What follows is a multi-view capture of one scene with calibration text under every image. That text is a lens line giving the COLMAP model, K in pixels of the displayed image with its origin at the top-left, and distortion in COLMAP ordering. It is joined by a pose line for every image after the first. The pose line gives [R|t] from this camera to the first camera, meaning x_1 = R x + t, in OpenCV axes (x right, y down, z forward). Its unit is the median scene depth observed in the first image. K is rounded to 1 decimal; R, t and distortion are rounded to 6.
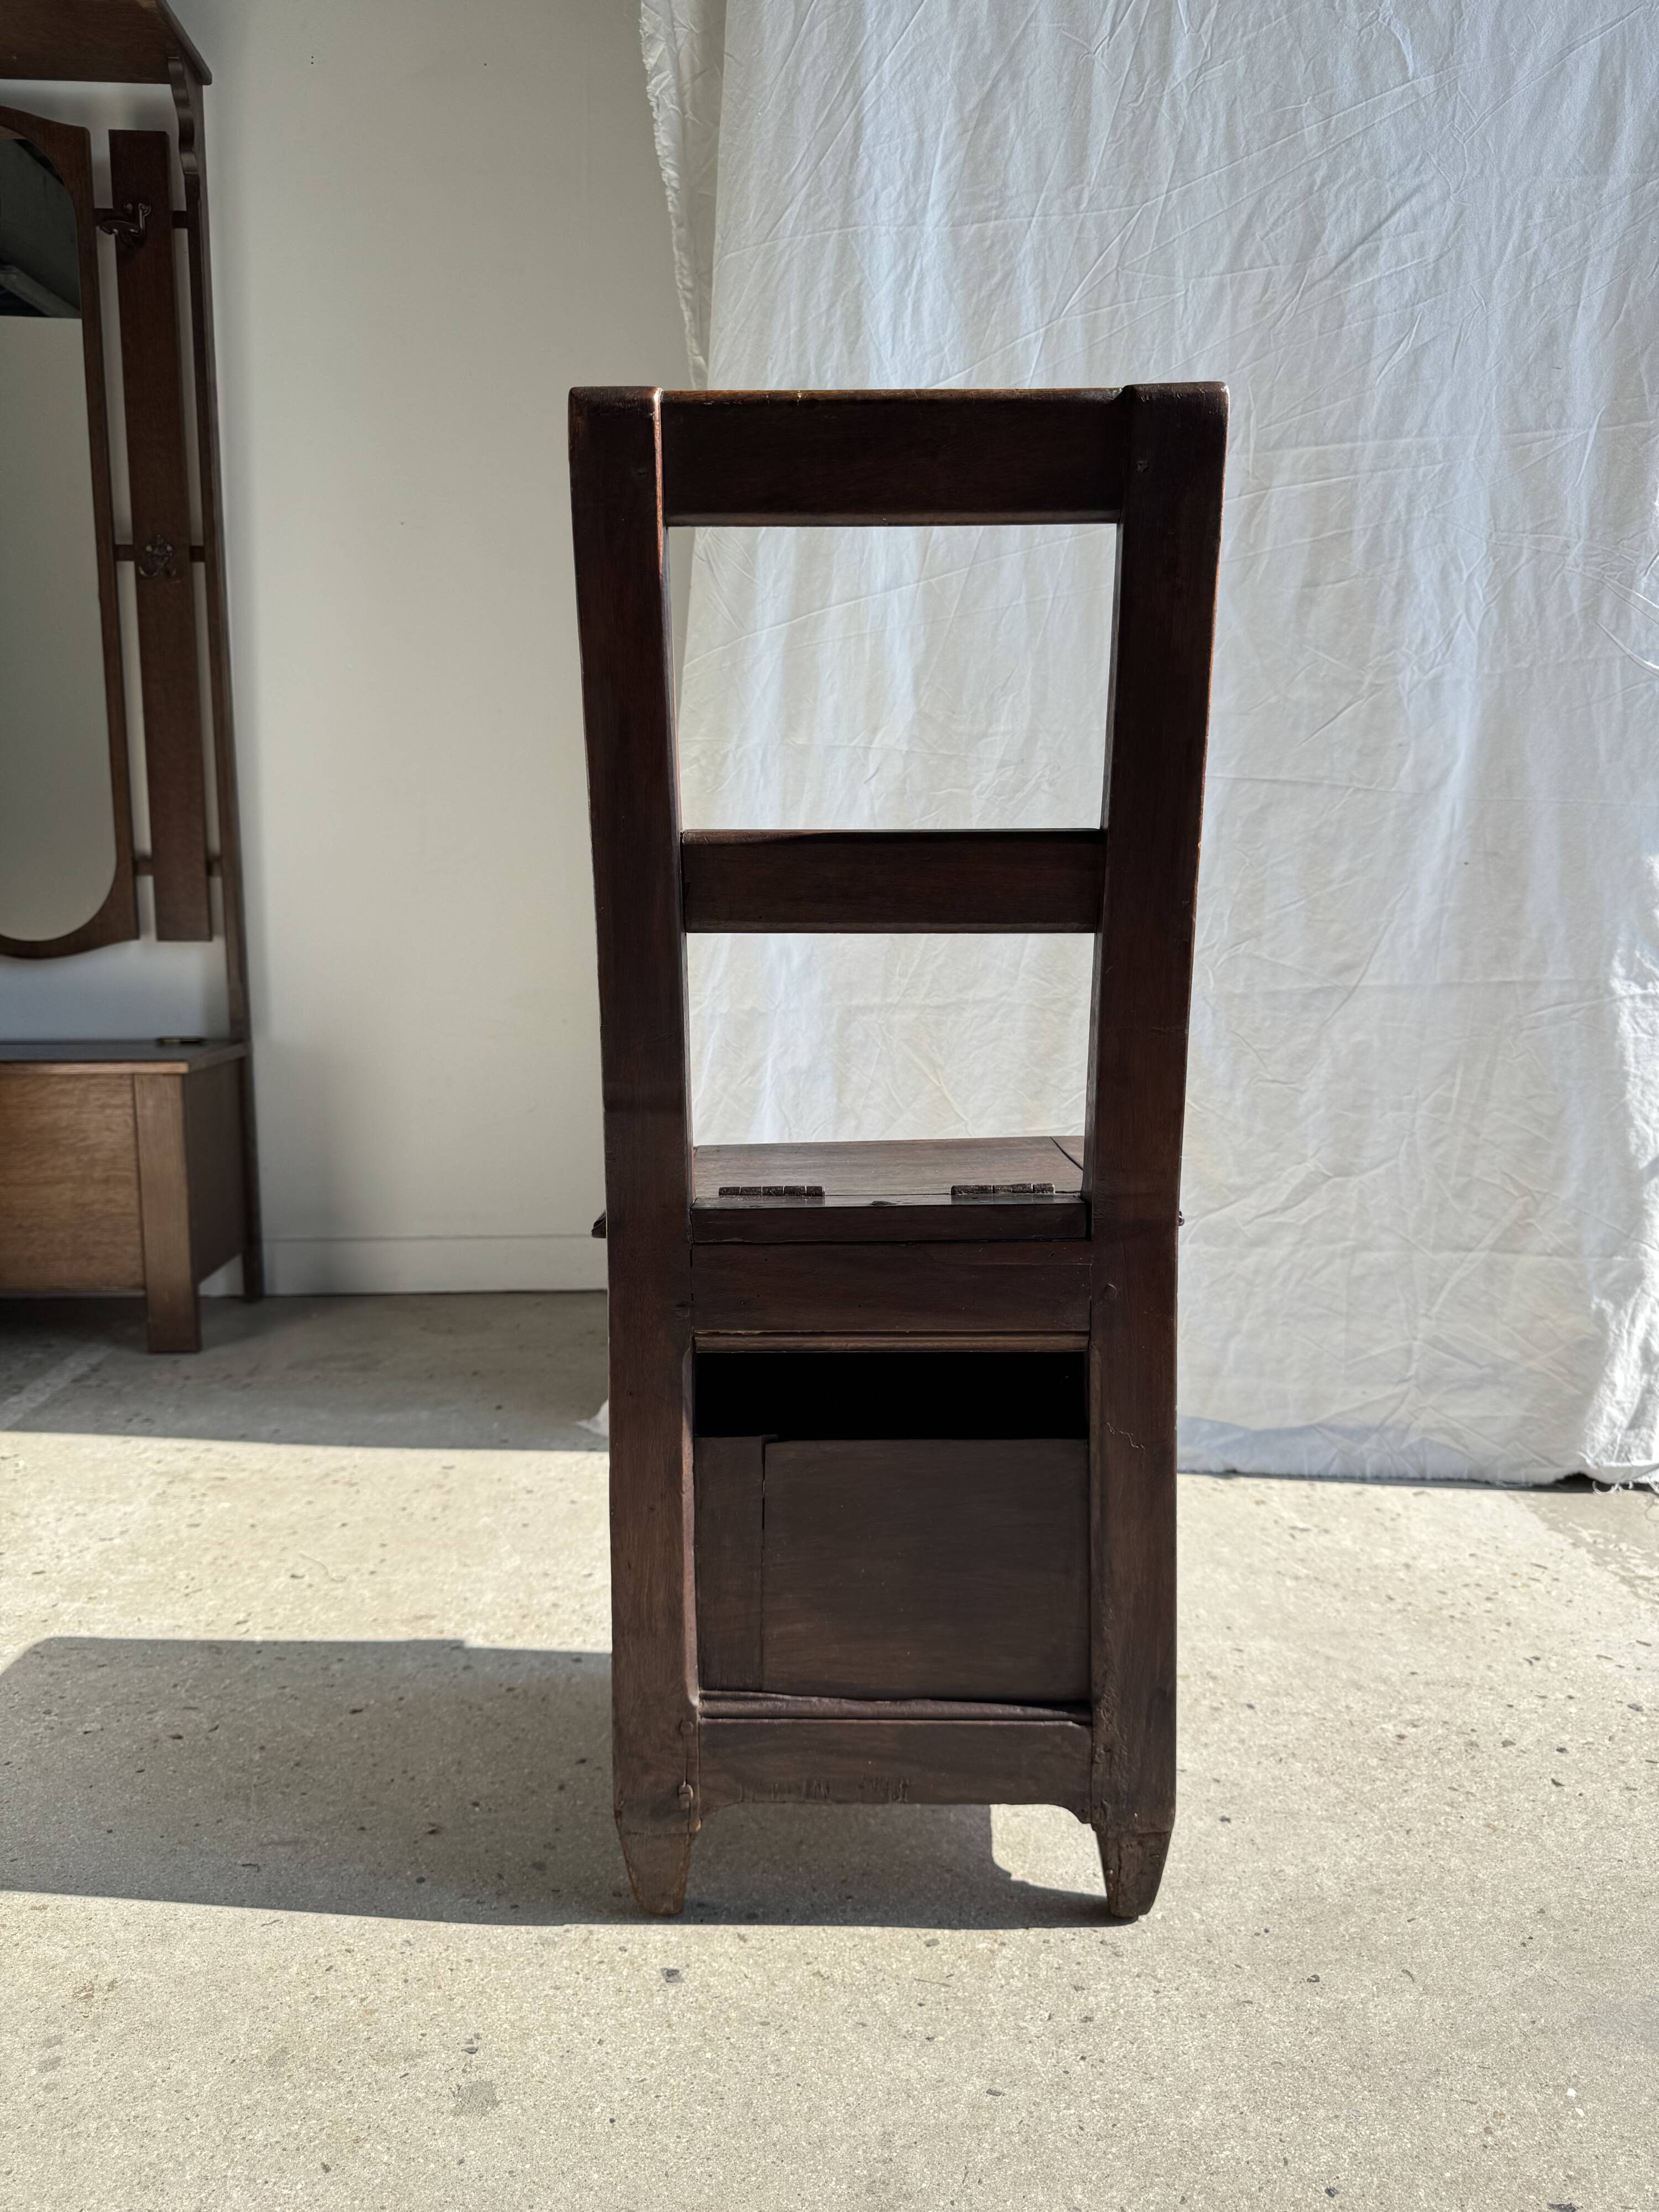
lens RADIAL K [[1559.4, 0, 834.0], [0, 1559.4, 1109.5], [0, 0, 1]] dist [0.000960, -0.005148]
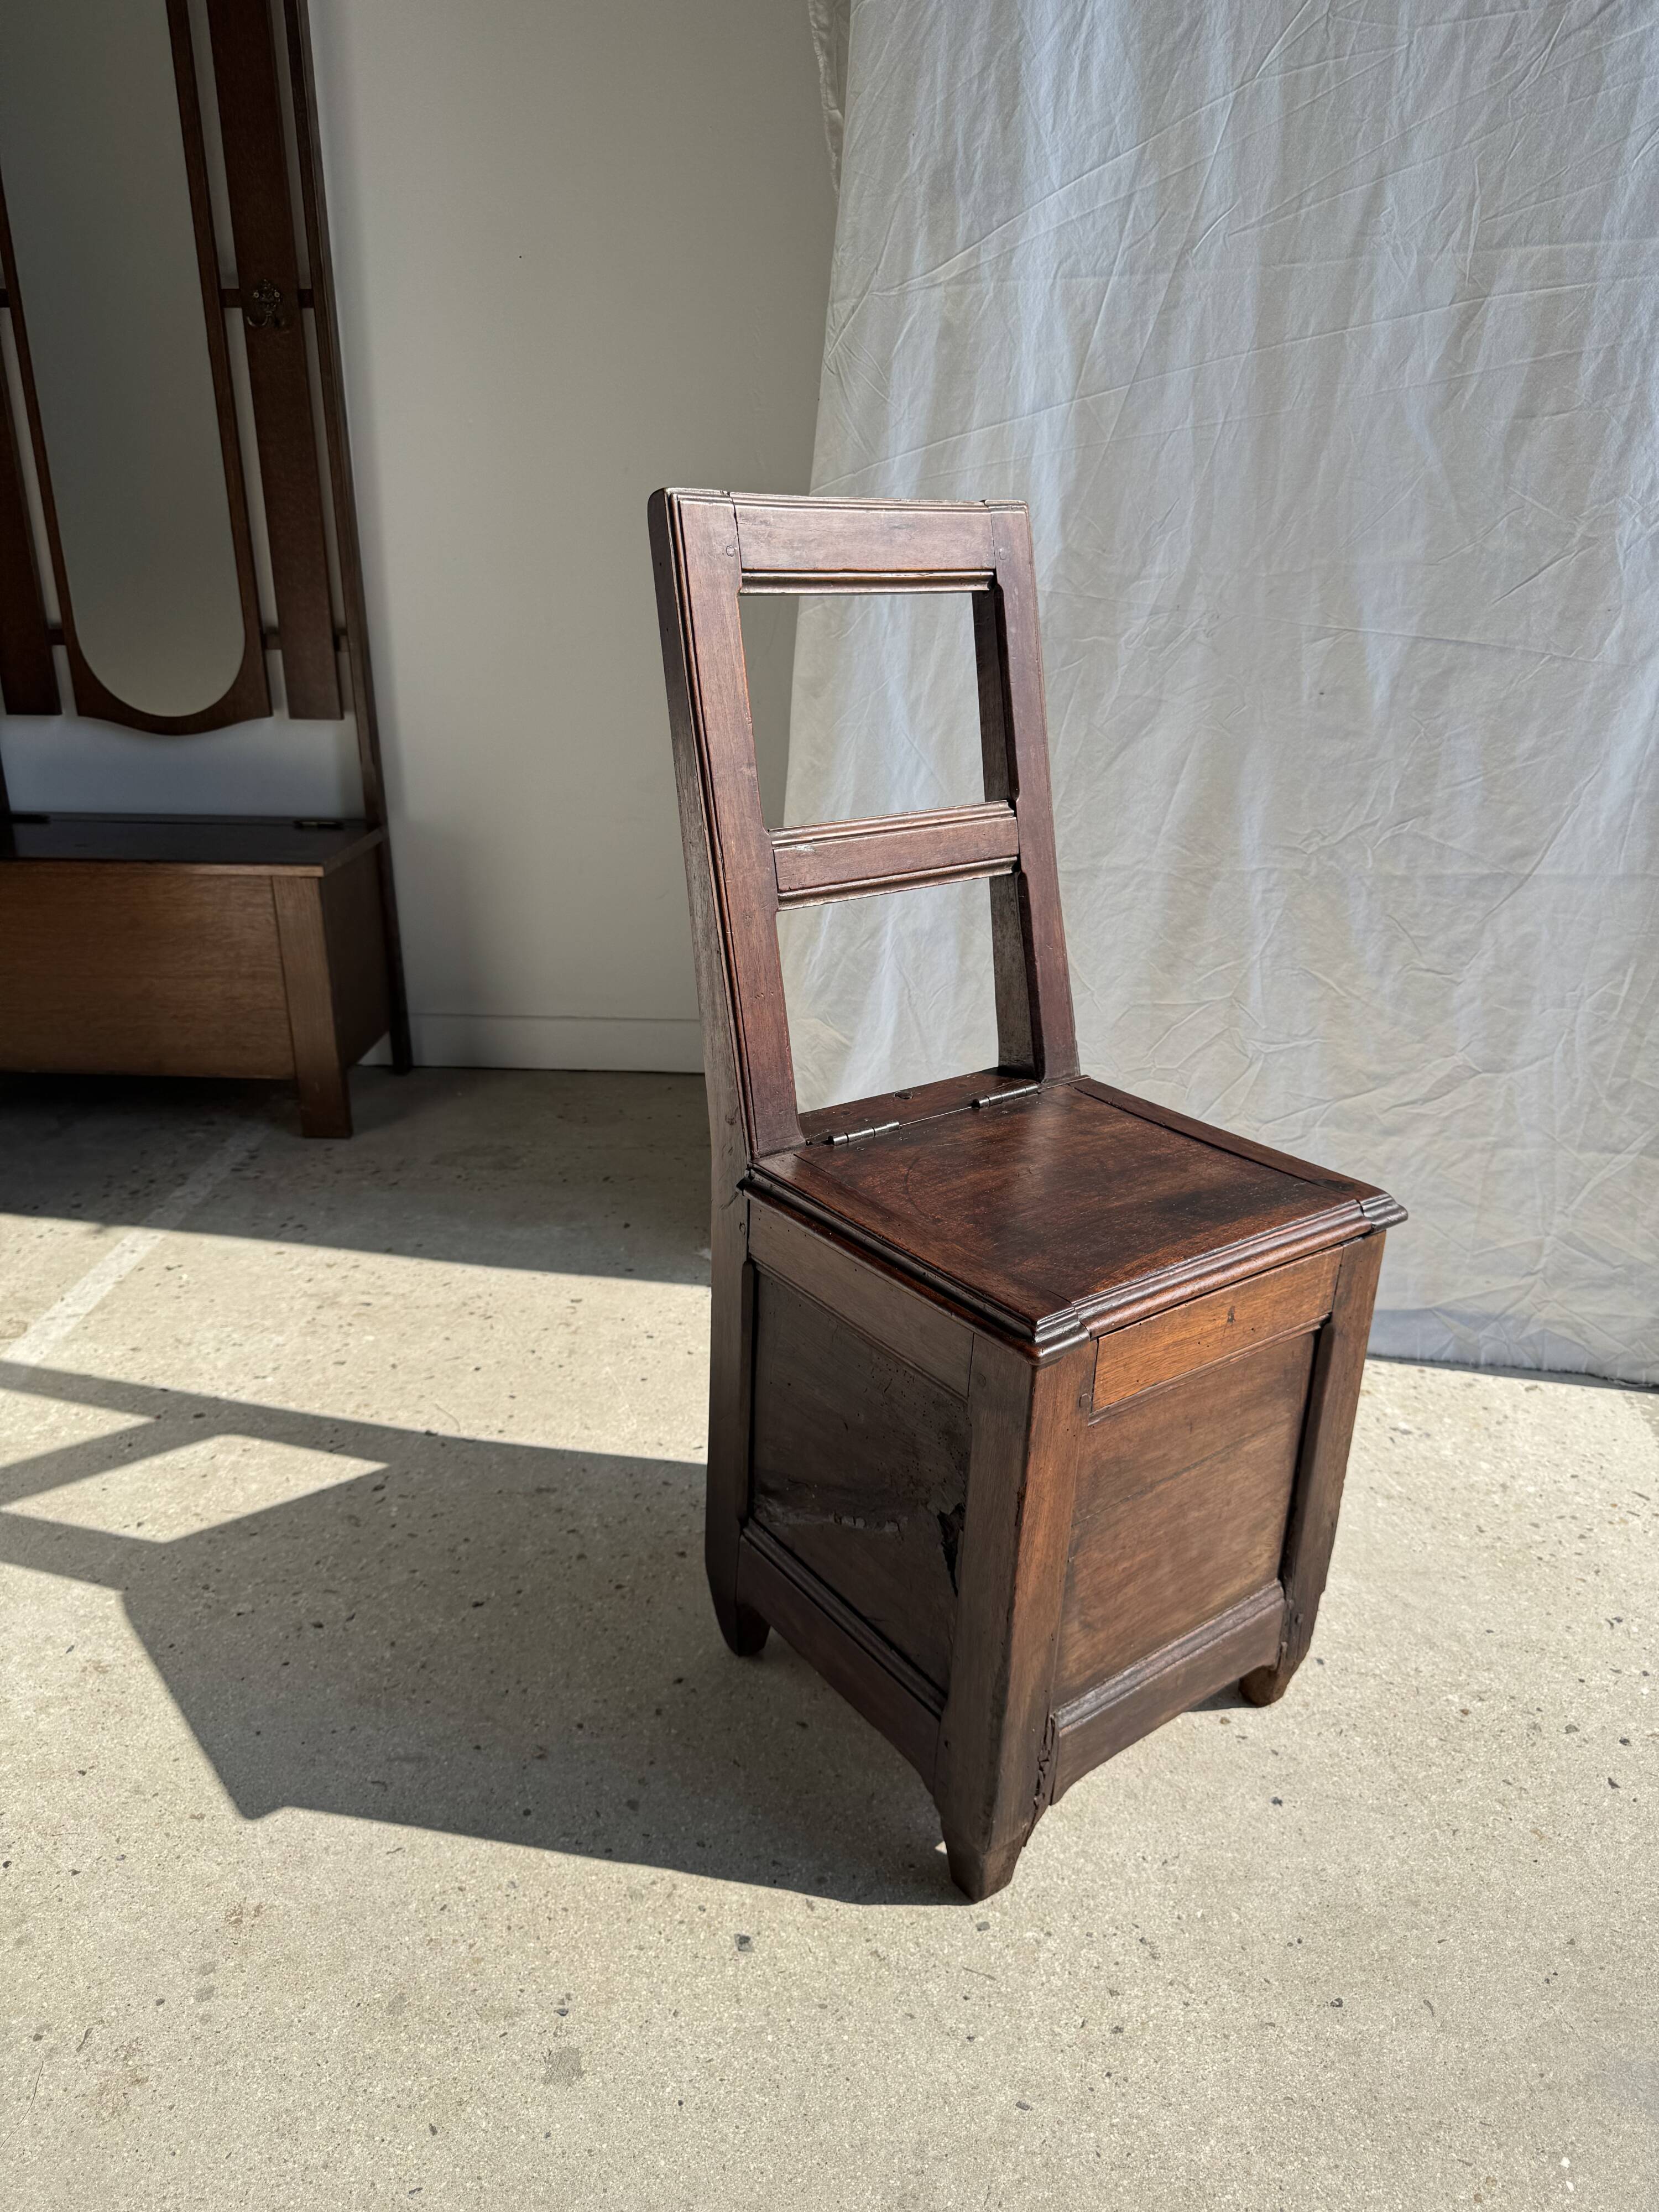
lens RADIAL K [[1560.6, 0, 837.9], [0, 1560.6, 1084.0], [0, 0, 1]] dist [-0.000038, -0.002840]
pose [[0.994588, 0.042105, -0.094985, 0.024452], [-0.020233, 0.975195, 0.220419, -0.165786], [0.101910, -0.217304, 0.970769, 0.036787]]
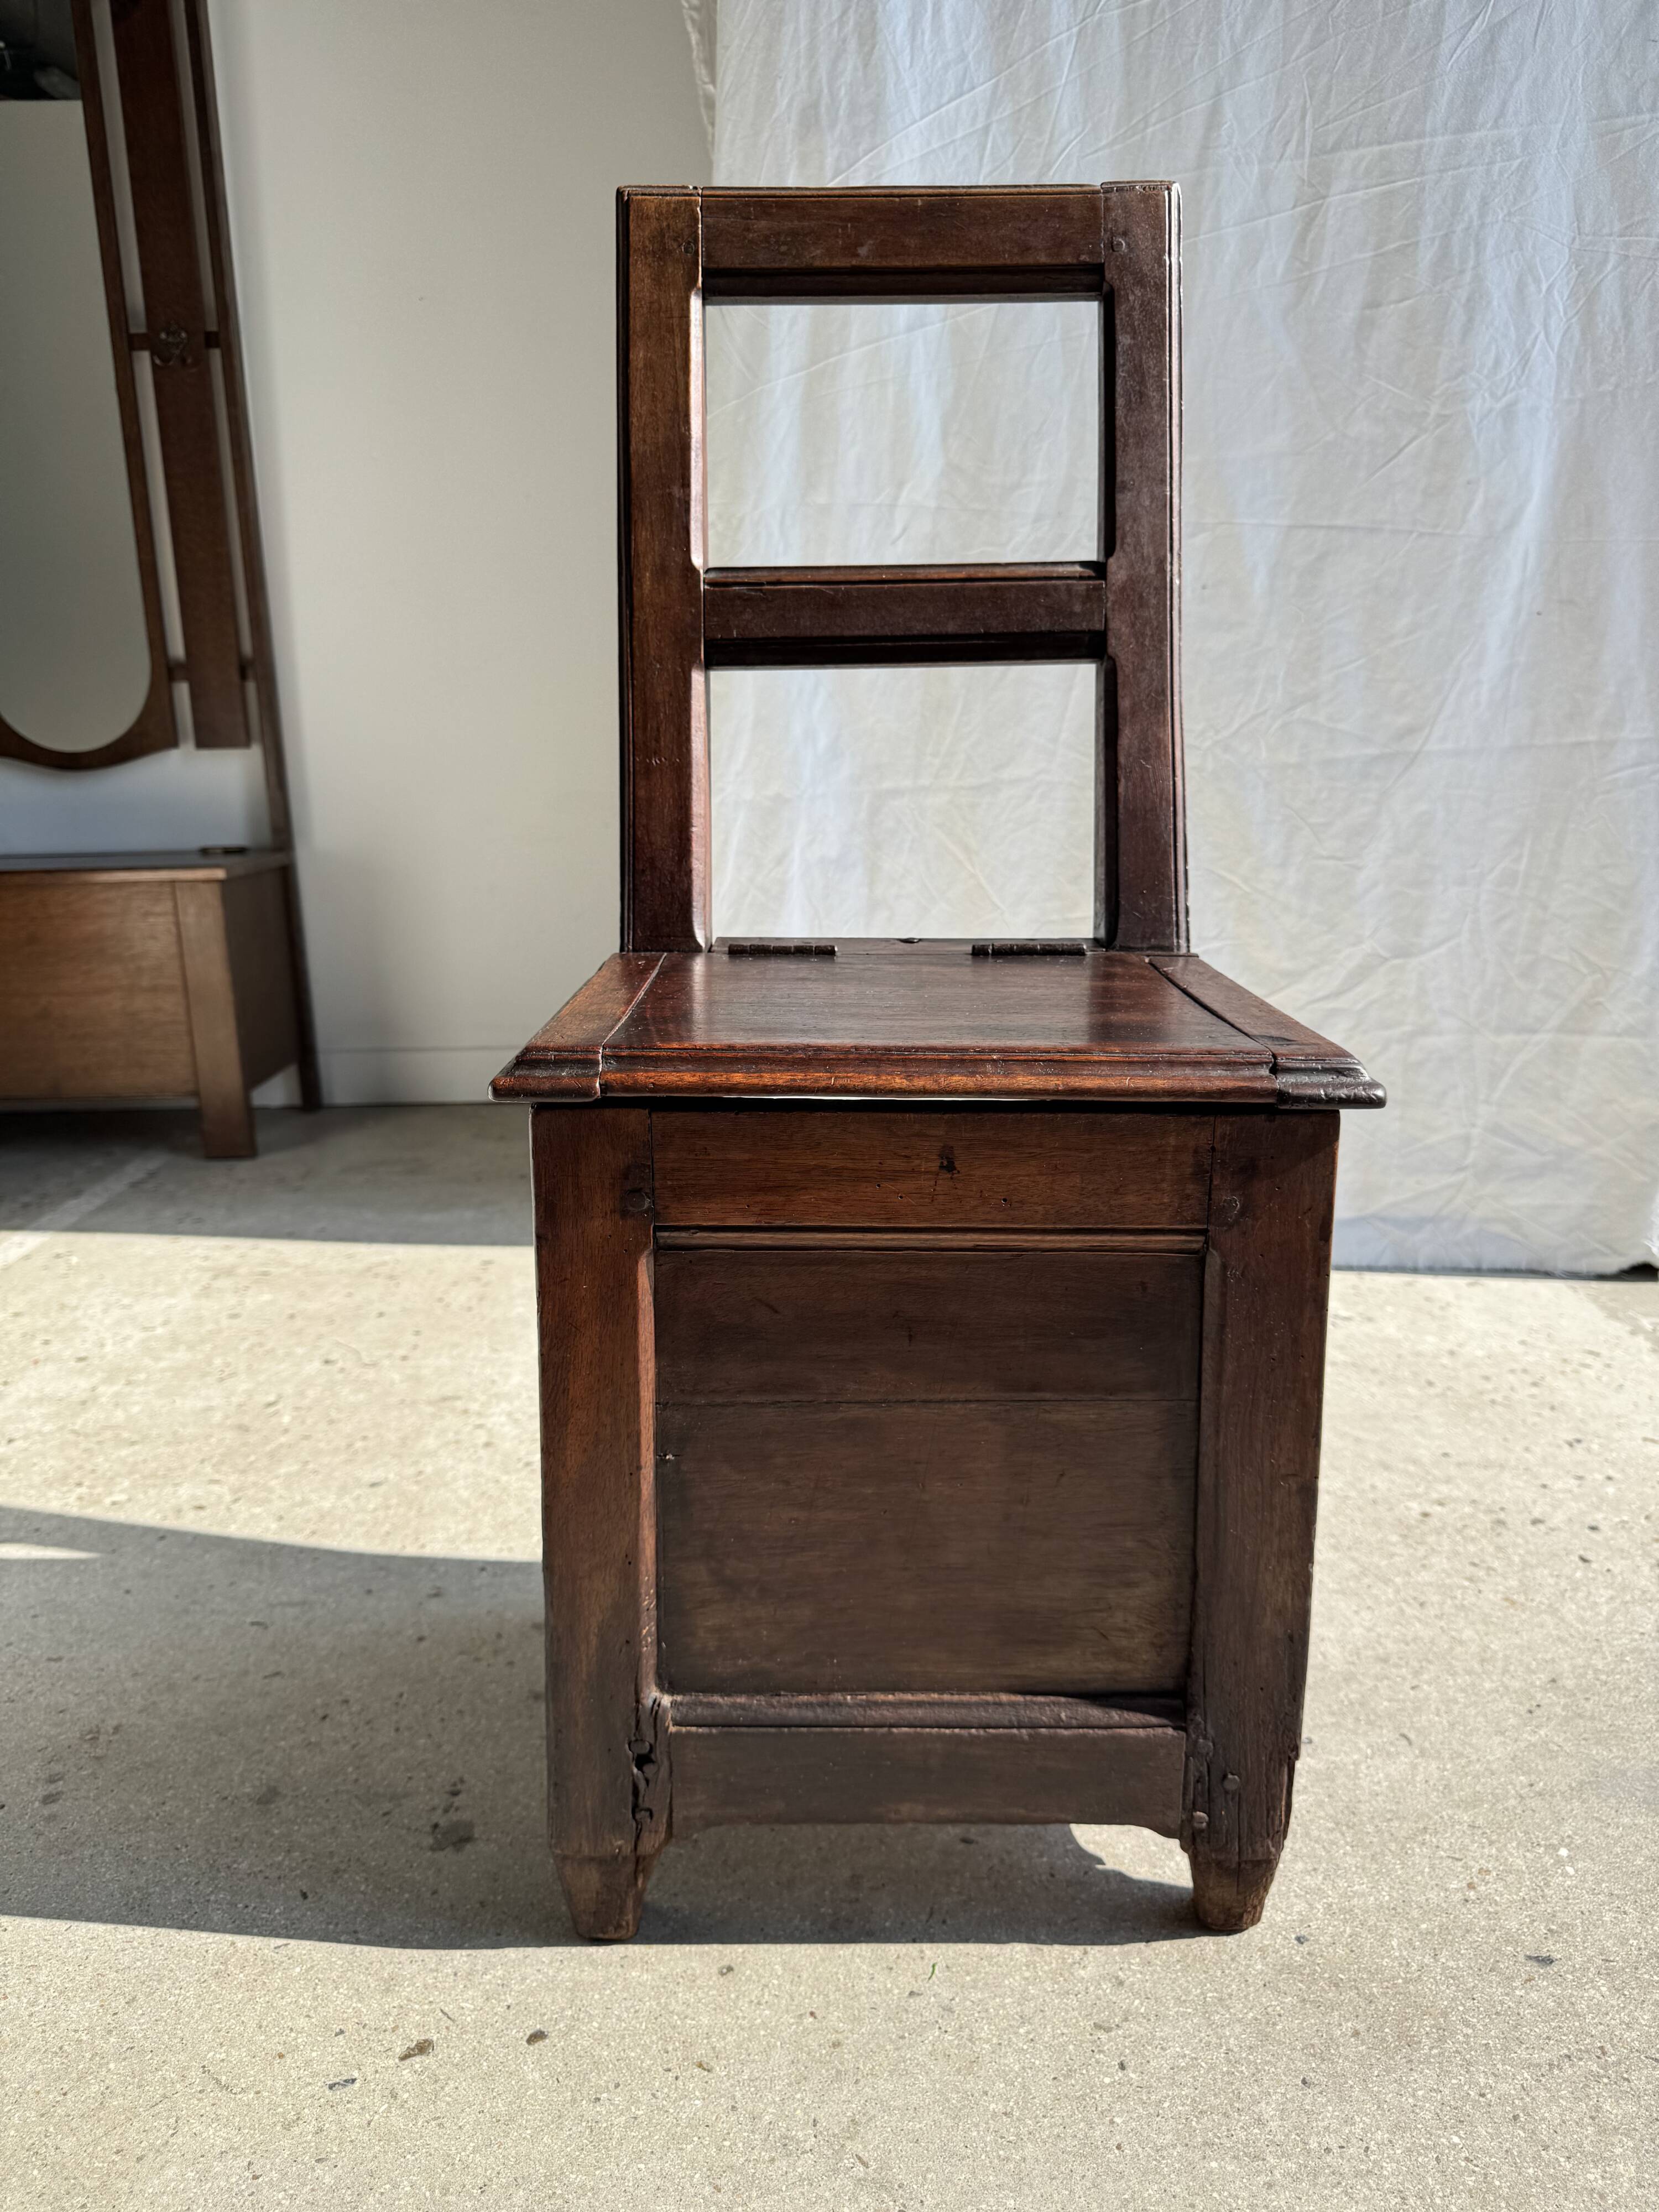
lens RADIAL K [[1569.5, 0, 829.8], [0, 1569.5, 1088.9], [0, 0, 1]] dist [-0.007661, 0.000836]
pose [[0.997926, -0.011229, -0.063387, 0.043745], [0.017229, 0.995336, 0.094917, 0.029487], [0.062026, -0.095813, 0.993465, 0.024462]]
